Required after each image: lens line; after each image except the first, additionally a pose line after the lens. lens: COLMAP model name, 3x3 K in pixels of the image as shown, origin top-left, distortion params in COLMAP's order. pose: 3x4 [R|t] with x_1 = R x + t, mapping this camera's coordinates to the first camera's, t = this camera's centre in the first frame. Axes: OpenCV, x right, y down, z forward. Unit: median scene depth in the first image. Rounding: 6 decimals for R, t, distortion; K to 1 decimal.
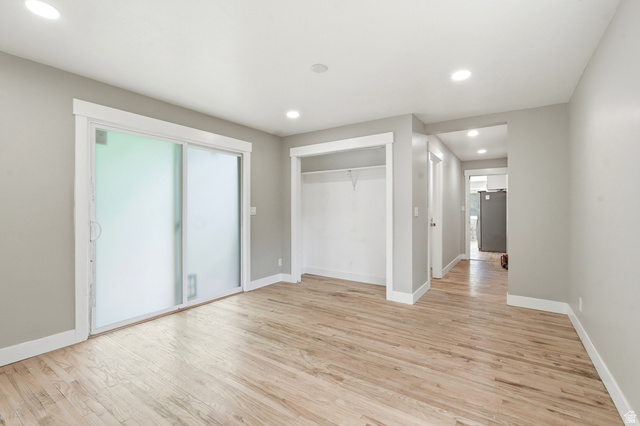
lens RADIAL K [[283.7, 0, 321.1], [0, 283.7, 207.4], [0, 0, 1]] dist [-0.007589, 0.003865]
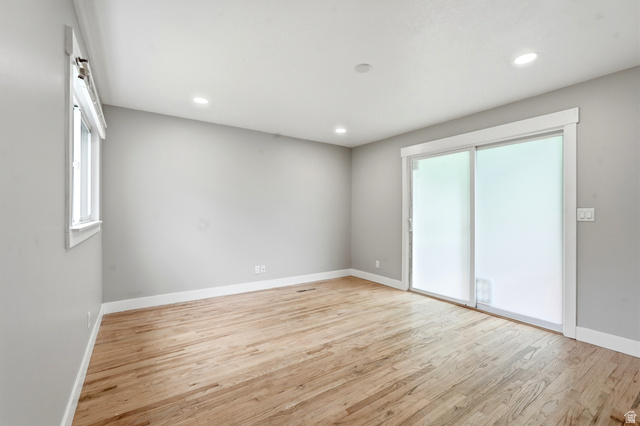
lens RADIAL K [[283.7, 0, 320.8], [0, 283.7, 214.4], [0, 0, 1]] dist [-0.007589, 0.003865]
pose [[-0.363764, 0.006255, -0.931470, 0.975289], [0.001047, 0.999980, 0.006306, 0.014924], [0.931491, 0.001318, -0.363763, 1.248985]]
